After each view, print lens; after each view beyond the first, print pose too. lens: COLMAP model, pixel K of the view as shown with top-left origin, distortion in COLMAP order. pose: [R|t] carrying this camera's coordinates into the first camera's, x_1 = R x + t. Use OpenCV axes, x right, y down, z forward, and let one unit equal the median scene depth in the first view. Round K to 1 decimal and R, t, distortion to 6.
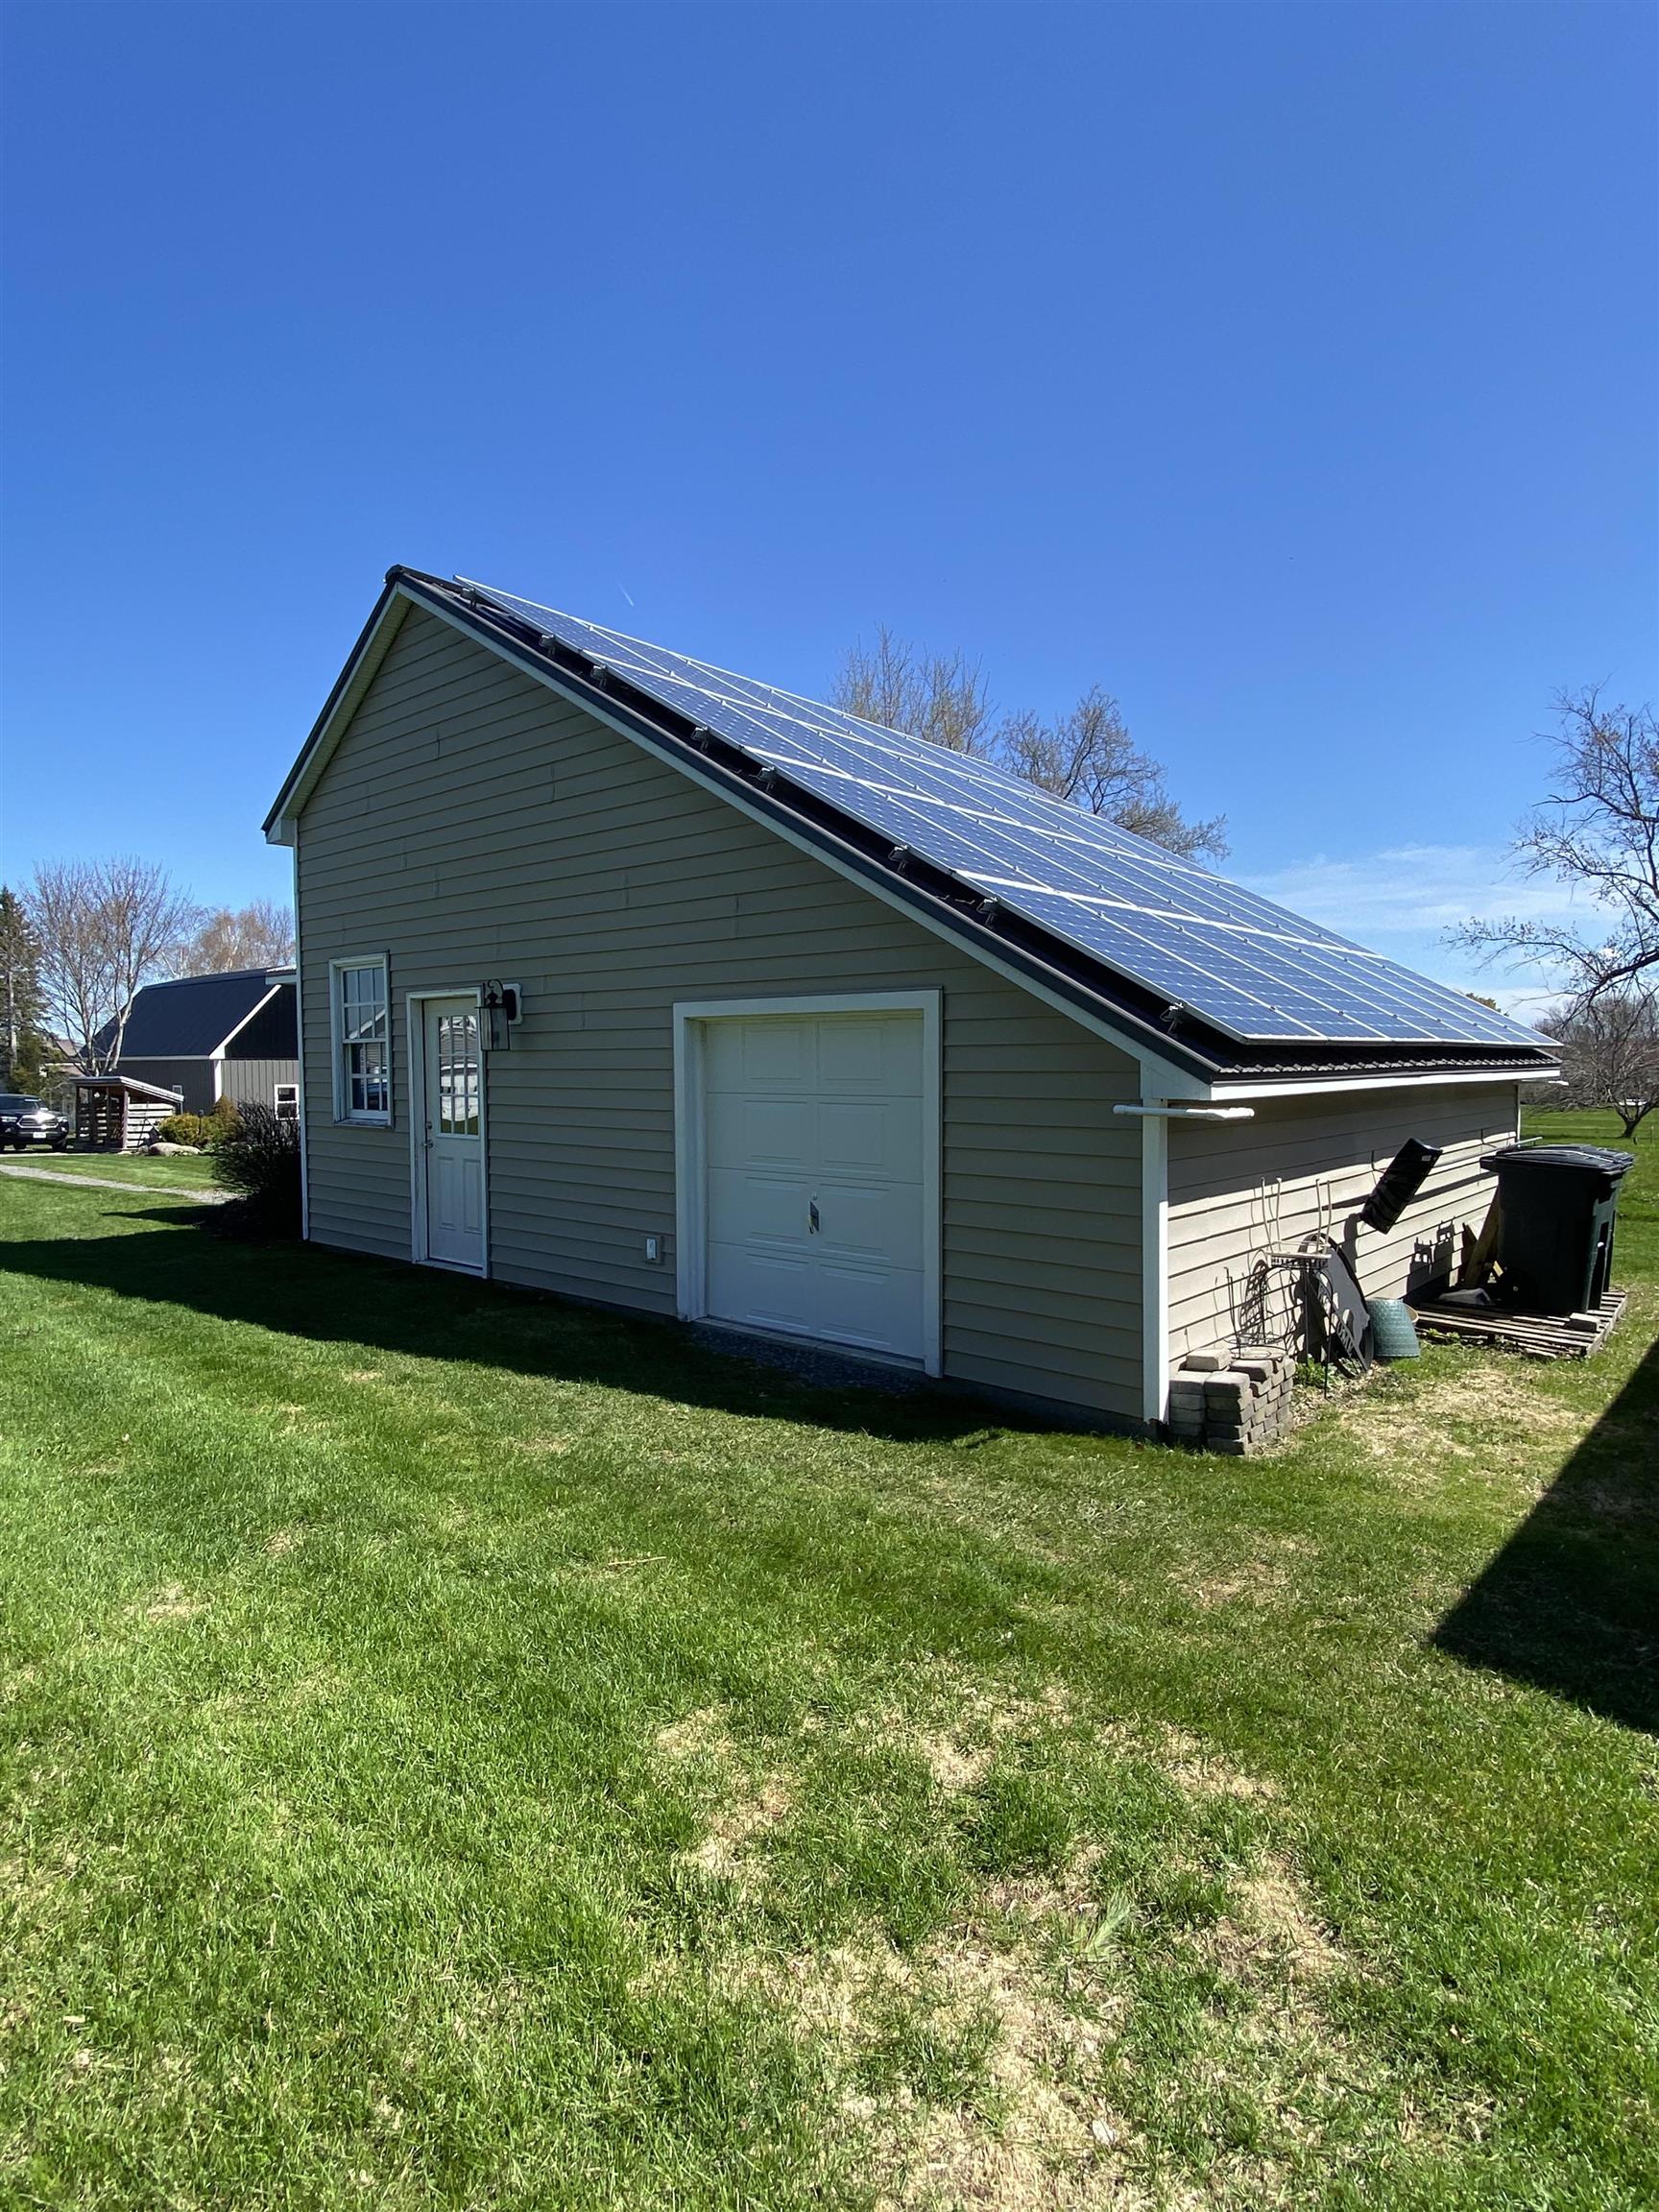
lens RADIAL K [[1170.1, 0, 829.9], [0, 1170.1, 1104.1], [0, 0, 1]] dist [0.007828, -0.000124]
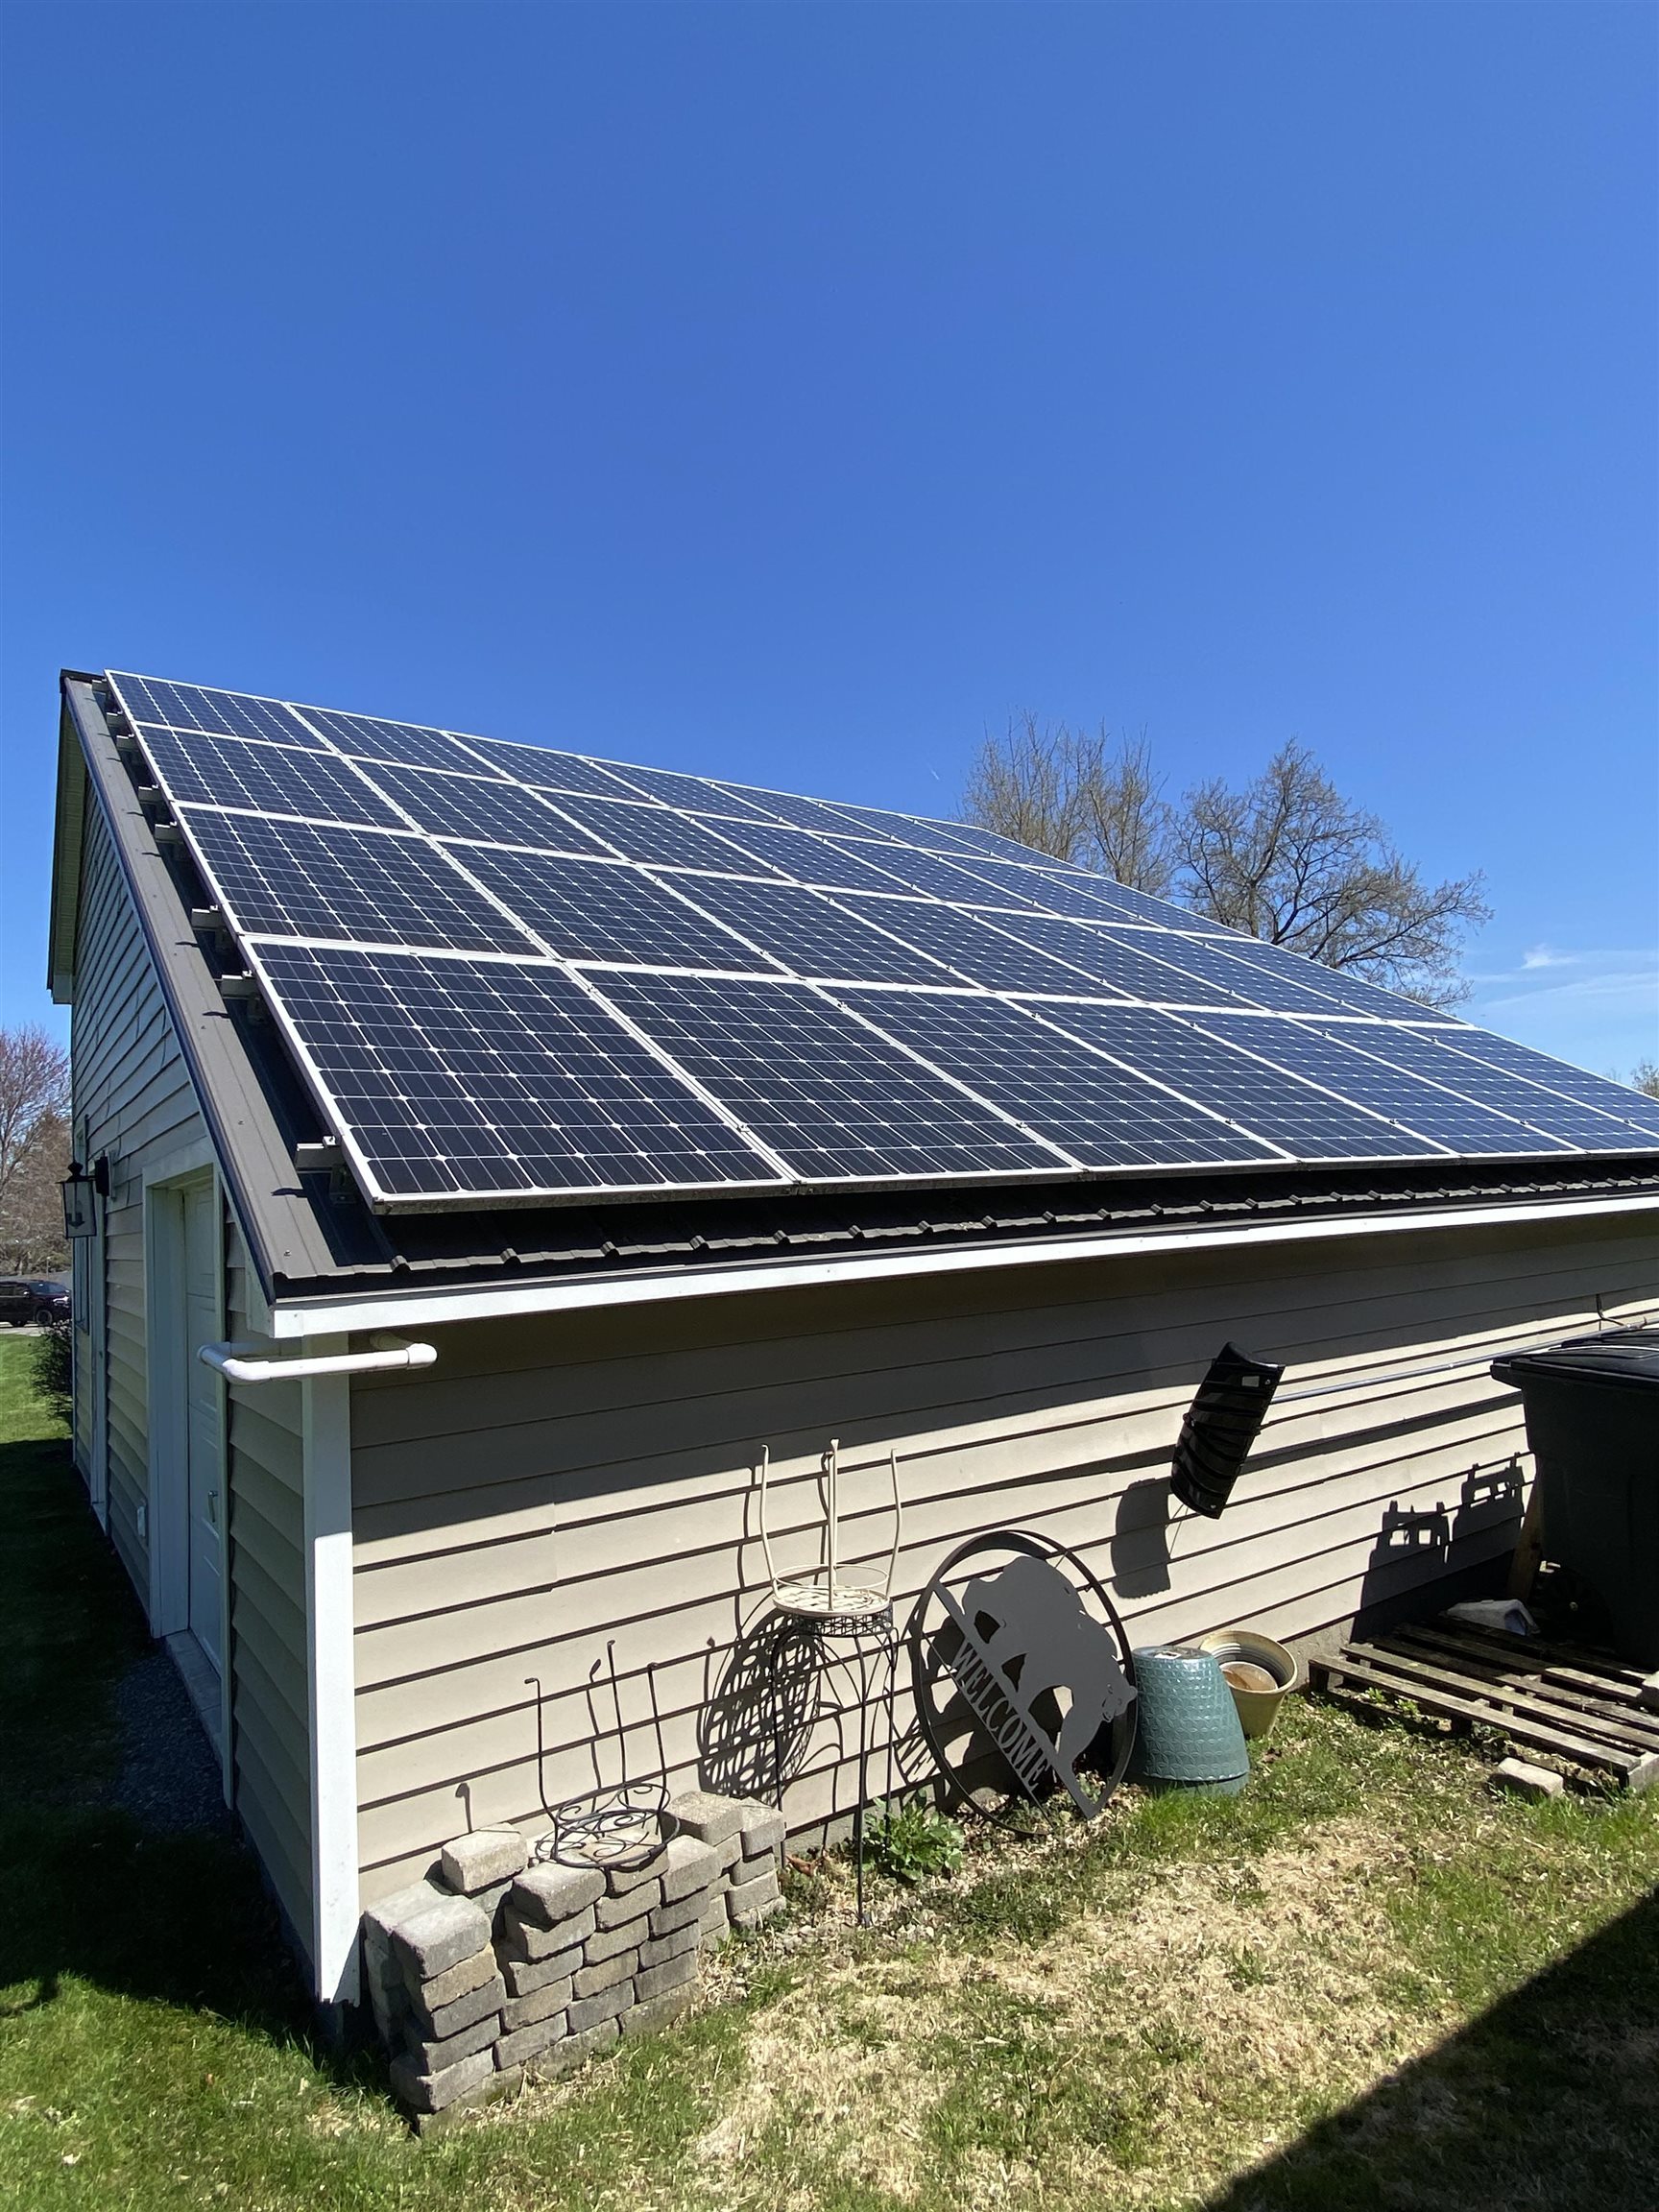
lens RADIAL K [[1230.7, 0, 830.2], [0, 1230.7, 1110.7], [0, 0, 1]] dist [0.002209, -0.001200]
pose [[0.965616, -0.063690, -0.252050, 0.466033], [0.036120, 0.992991, -0.112538, -0.021460], [0.257451, 0.099564, 0.961148, 0.387138]]
